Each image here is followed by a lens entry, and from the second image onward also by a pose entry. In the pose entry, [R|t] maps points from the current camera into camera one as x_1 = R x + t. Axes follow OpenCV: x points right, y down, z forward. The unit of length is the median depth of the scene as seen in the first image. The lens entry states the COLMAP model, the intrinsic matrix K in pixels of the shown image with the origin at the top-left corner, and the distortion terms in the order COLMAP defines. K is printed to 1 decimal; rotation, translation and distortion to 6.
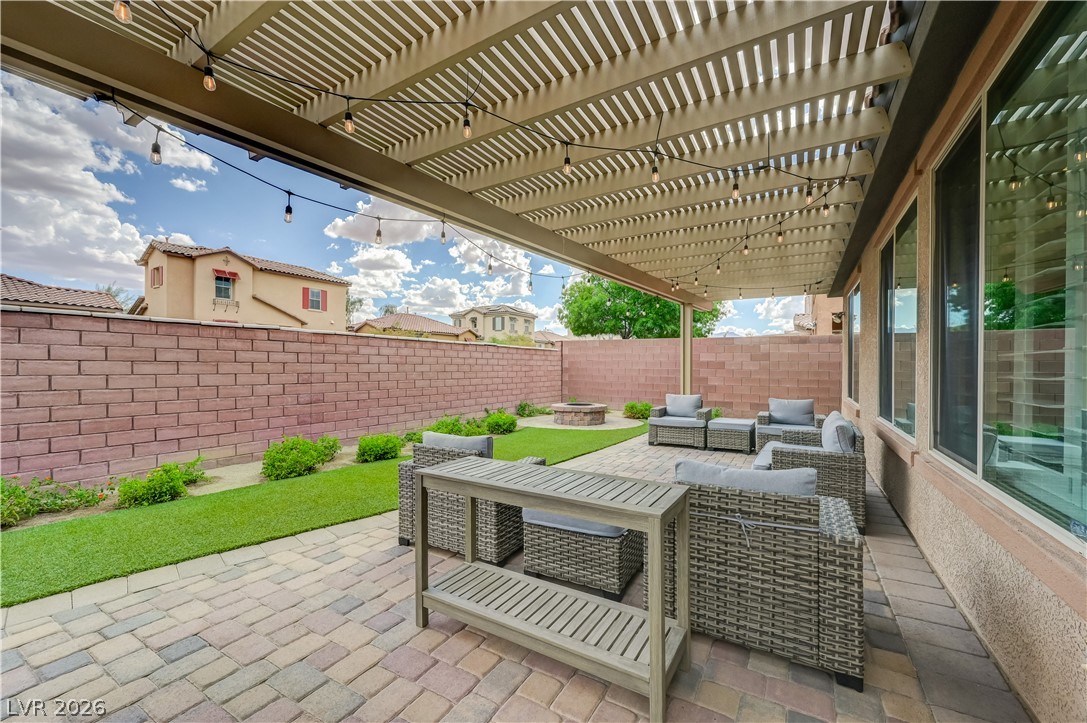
lens RADIAL K [[430.5, 0, 546.4], [0, 430.5, 362.5], [0, 0, 1]] dist [-0.001199, -0.000130]
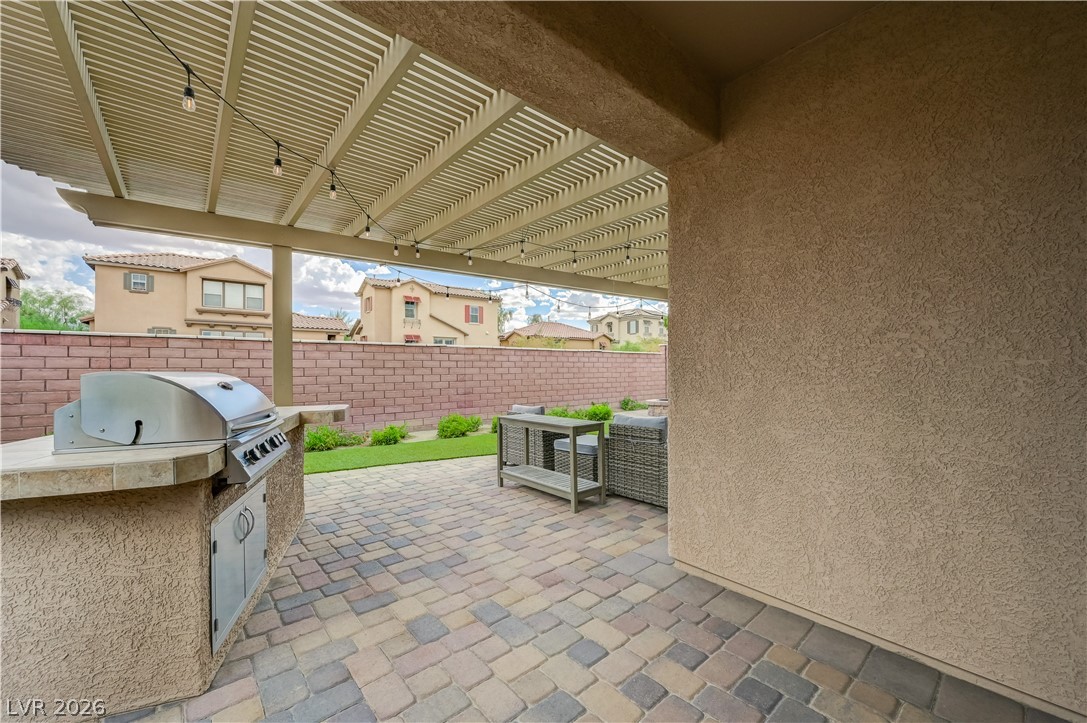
lens RADIAL K [[430.5, 0, 546.4], [0, 430.5, 362.5], [0, 0, 1]] dist [-0.001199, -0.000130]
pose [[0.944295, -0.015568, -0.328732, 0.132914], [0.013780, 0.999875, -0.007771, -0.000621], [0.328812, 0.002808, 0.944391, -0.200151]]
